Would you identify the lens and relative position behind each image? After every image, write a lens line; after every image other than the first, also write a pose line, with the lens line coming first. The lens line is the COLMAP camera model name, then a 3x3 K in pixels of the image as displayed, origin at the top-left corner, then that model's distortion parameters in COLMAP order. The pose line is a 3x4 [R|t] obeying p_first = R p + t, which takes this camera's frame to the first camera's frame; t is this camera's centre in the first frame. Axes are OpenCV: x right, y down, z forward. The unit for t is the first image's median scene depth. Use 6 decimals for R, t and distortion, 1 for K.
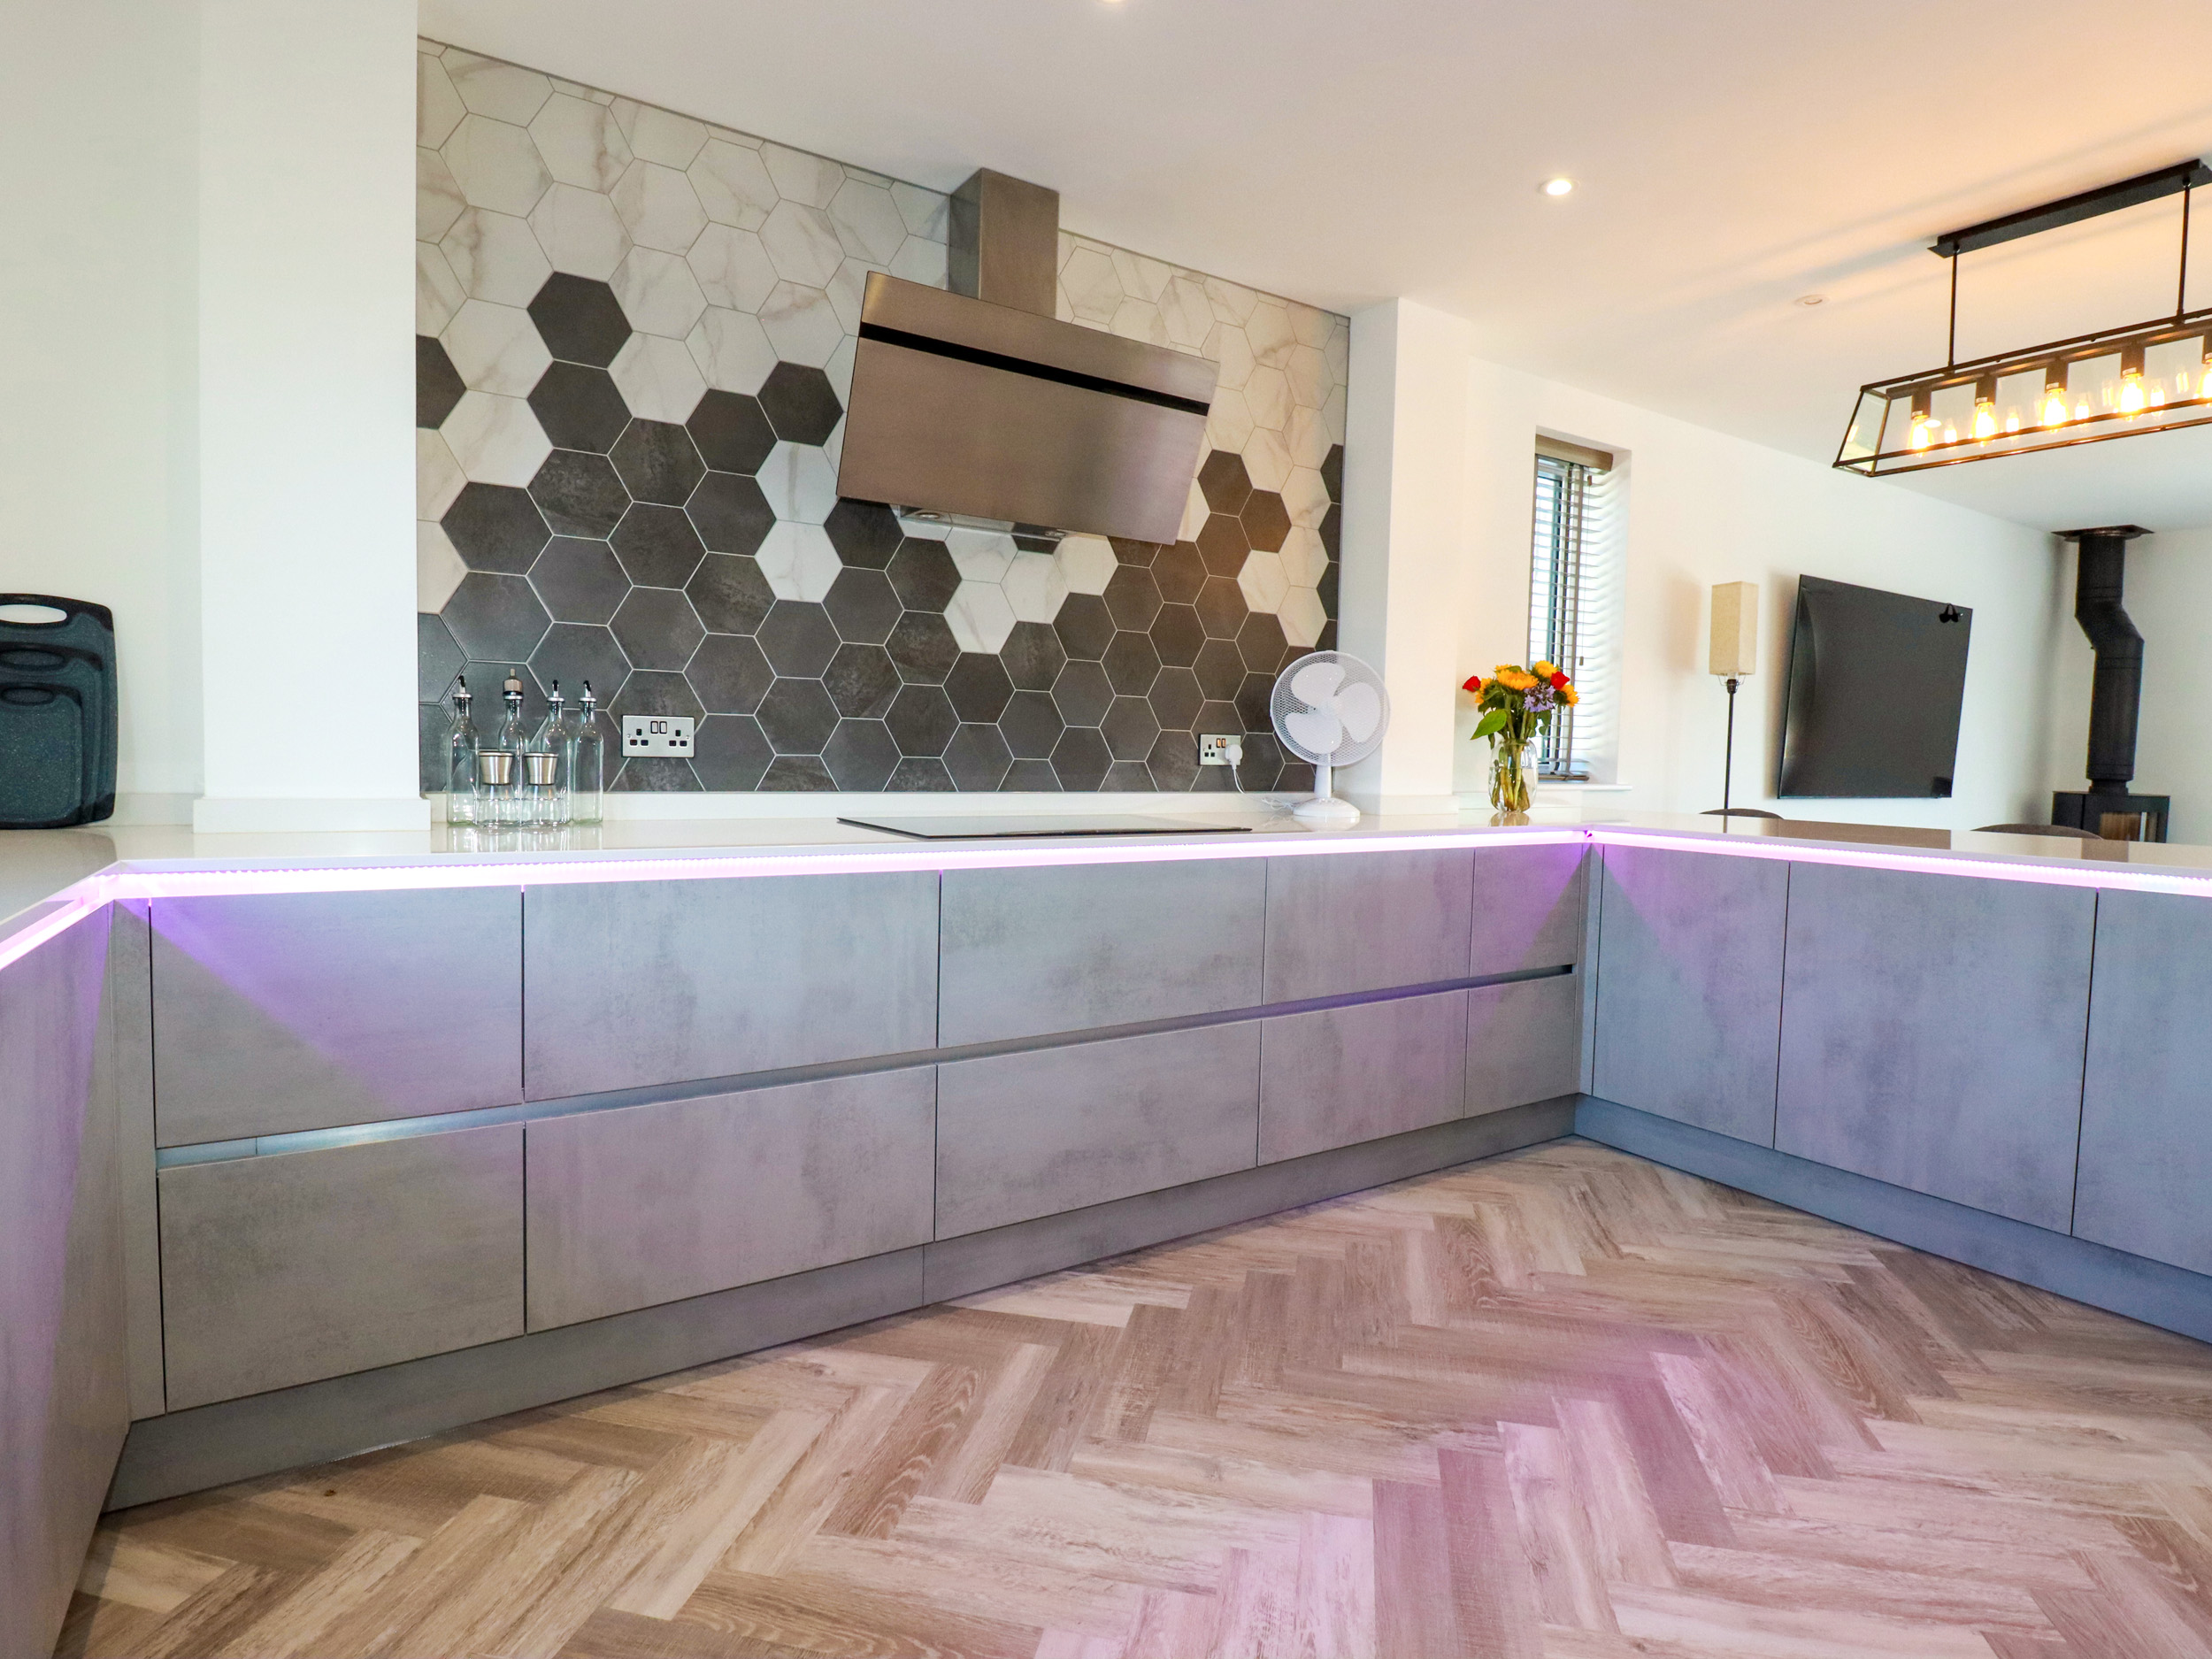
lens RADIAL K [[1148.8, 0, 1113.8], [0, 1148.8, 812.1], [0, 0, 1]] dist [0.000244, -0.012635]
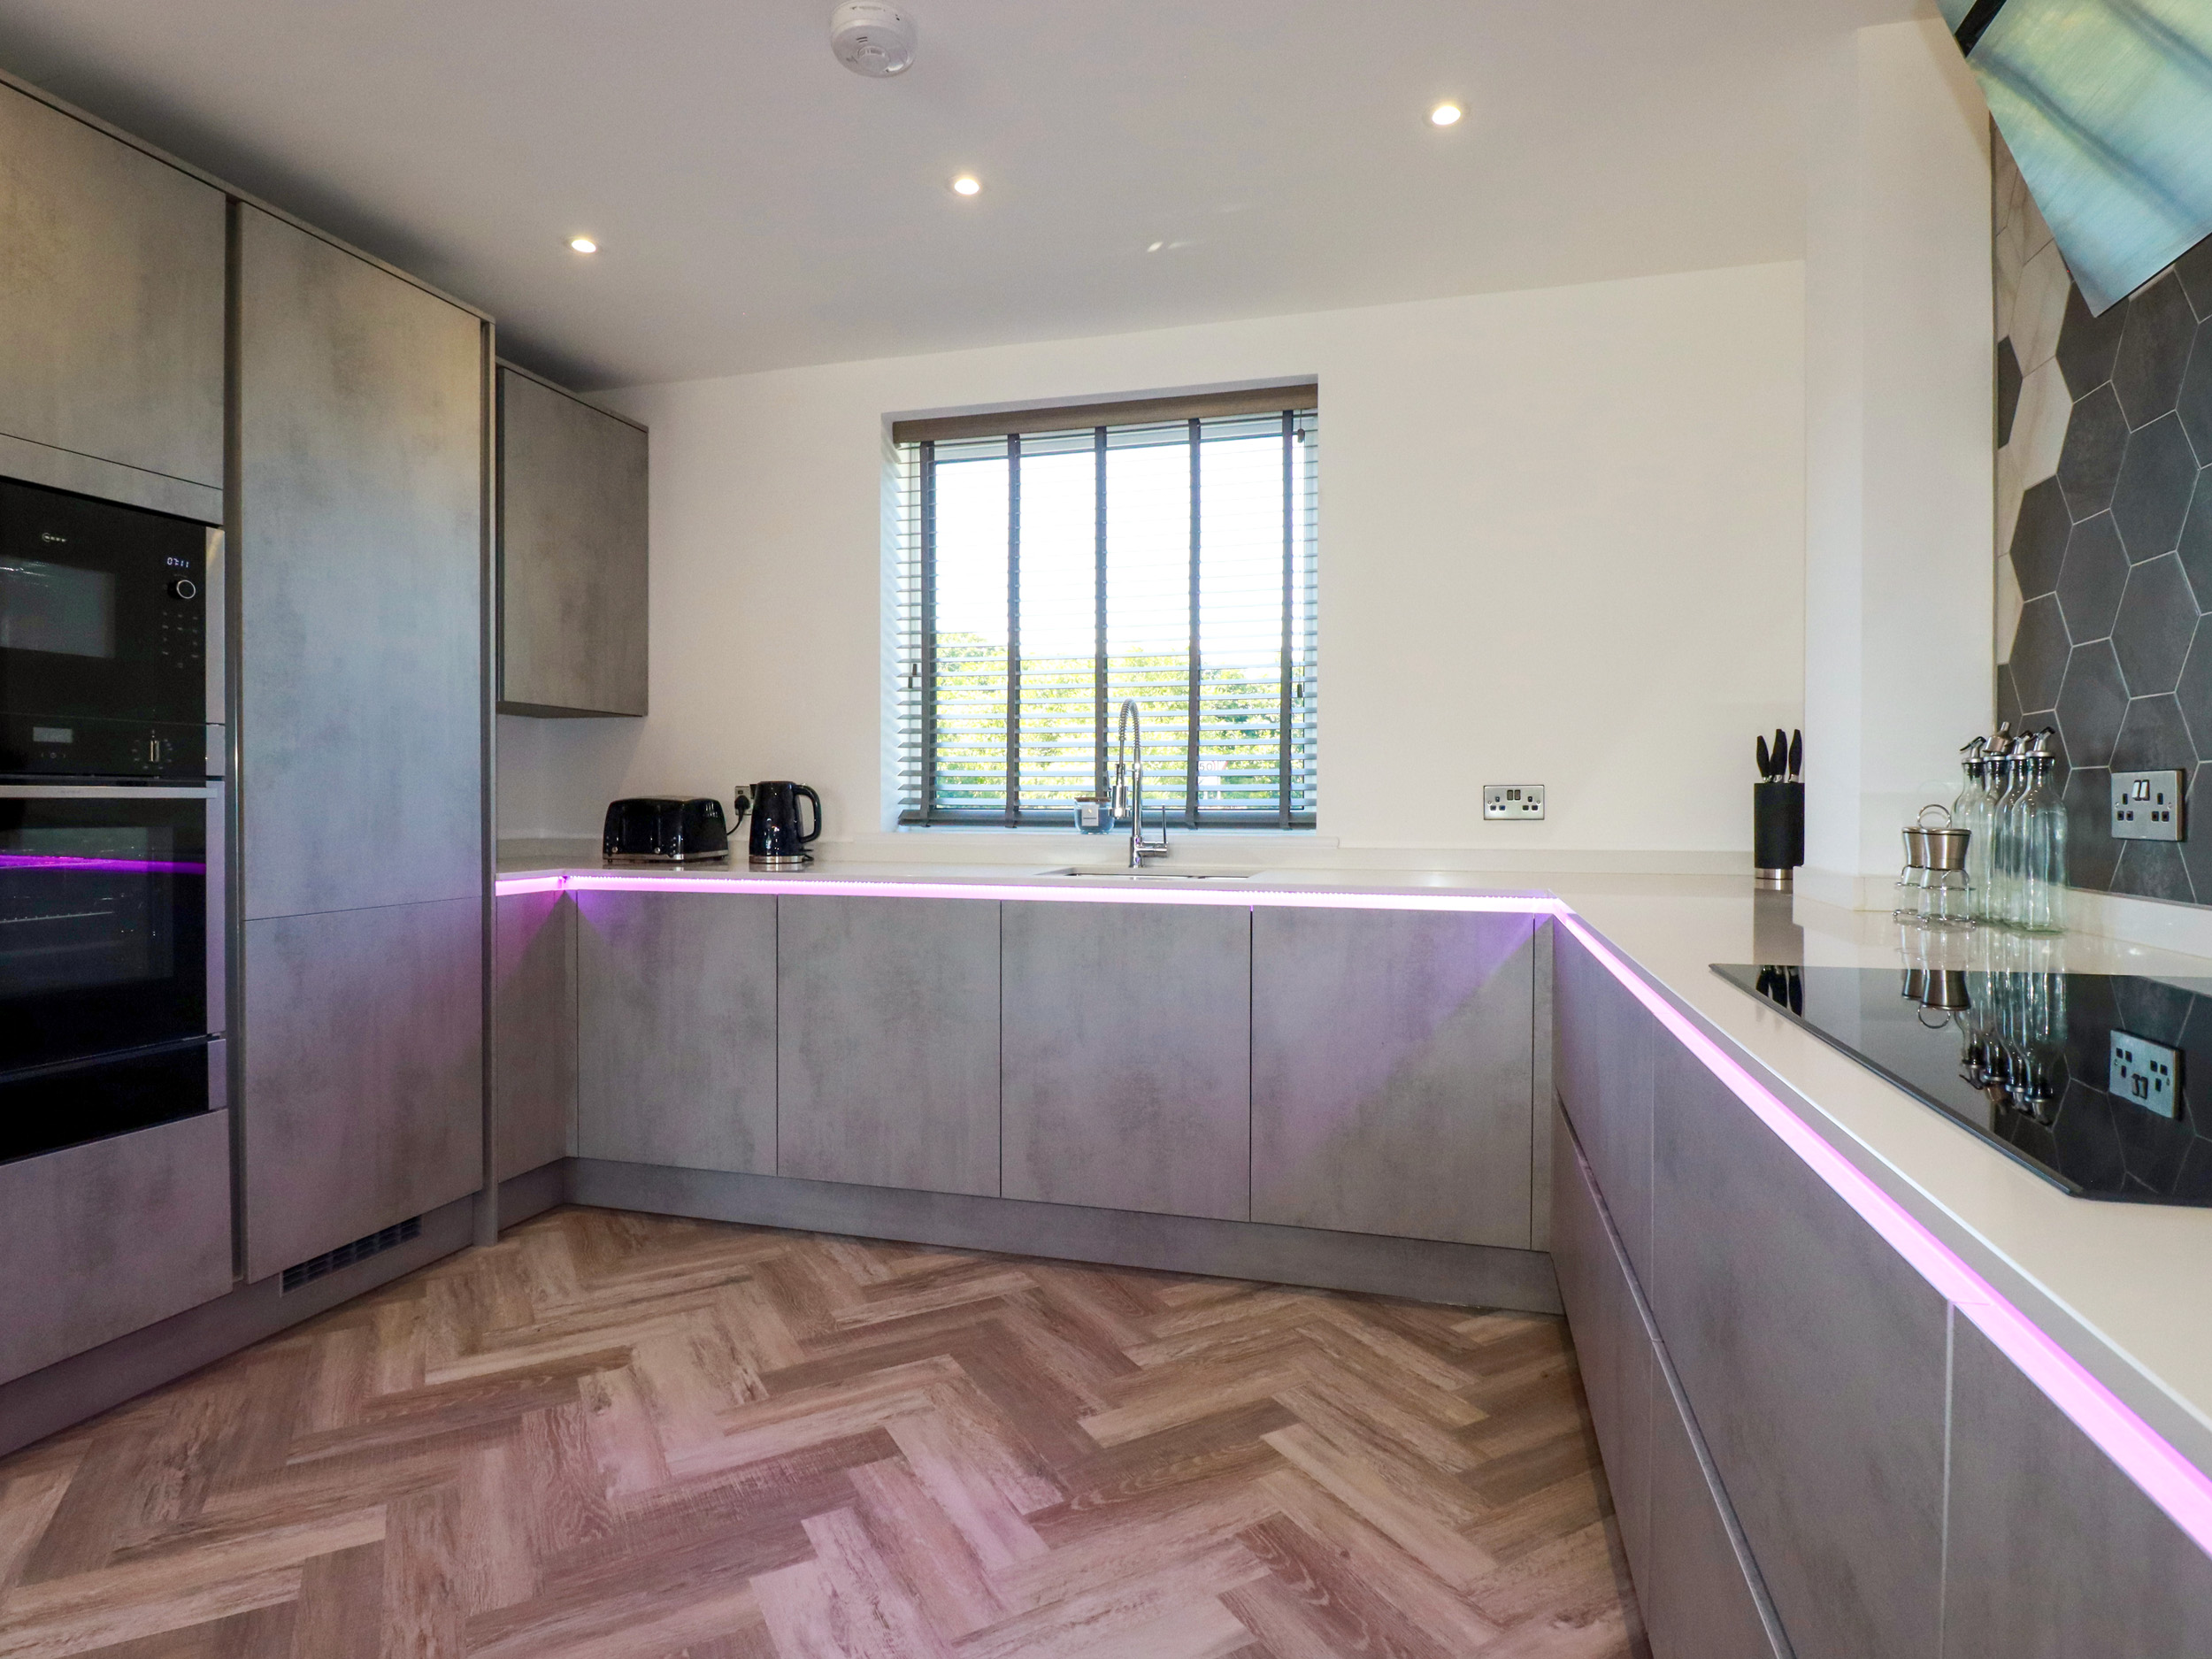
lens RADIAL K [[1181.3, 0, 1108.5], [0, 1181.3, 815.3], [0, 0, 1]] dist [0.001001, -0.013929]
pose [[-0.748439, -0.017491, -0.662973, 0.392277], [-0.057212, 0.997628, 0.038267, -0.050404], [0.660731, 0.066570, -0.747665, 1.042558]]
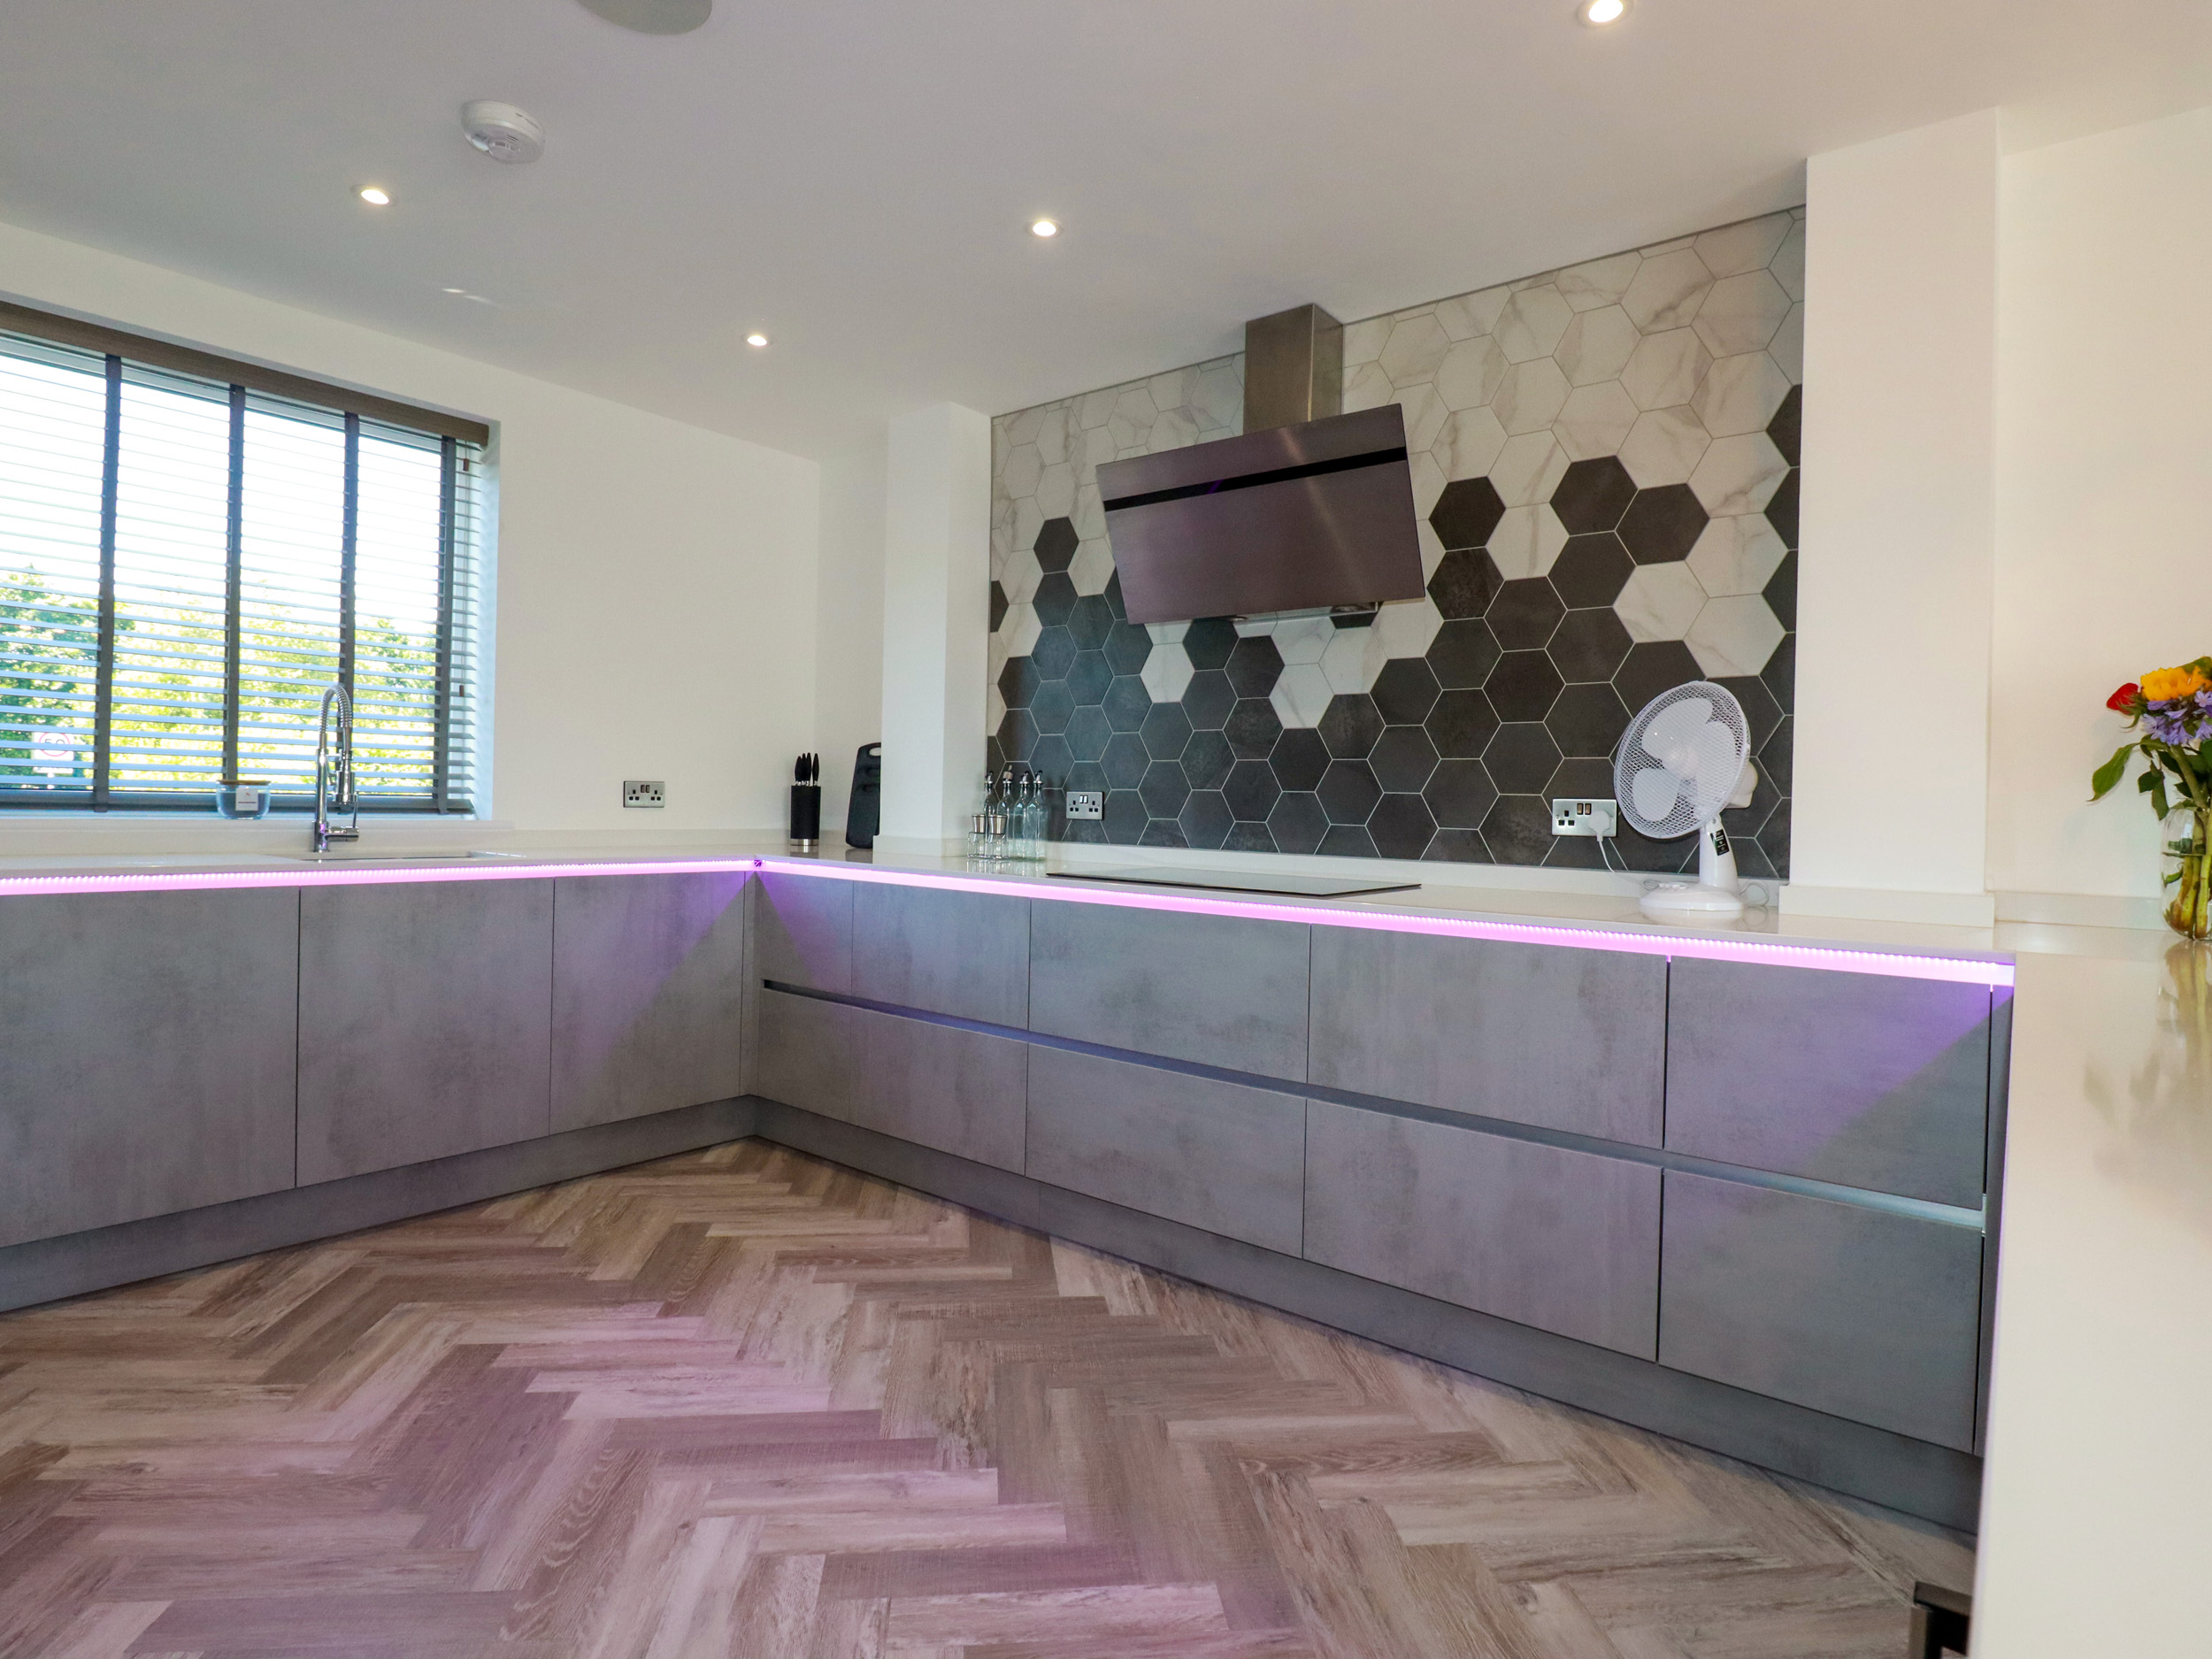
lens RADIAL K [[1148.8, 0, 1113.8], [0, 1148.8, 812.1], [0, 0, 1]] dist [0.000244, -0.012635]
pose [[0.320130, -0.010590, -0.947315, 0.963105], [-0.069385, 0.996990, -0.034593, -0.008217], [0.944830, 0.076803, 0.318431, 0.536103]]
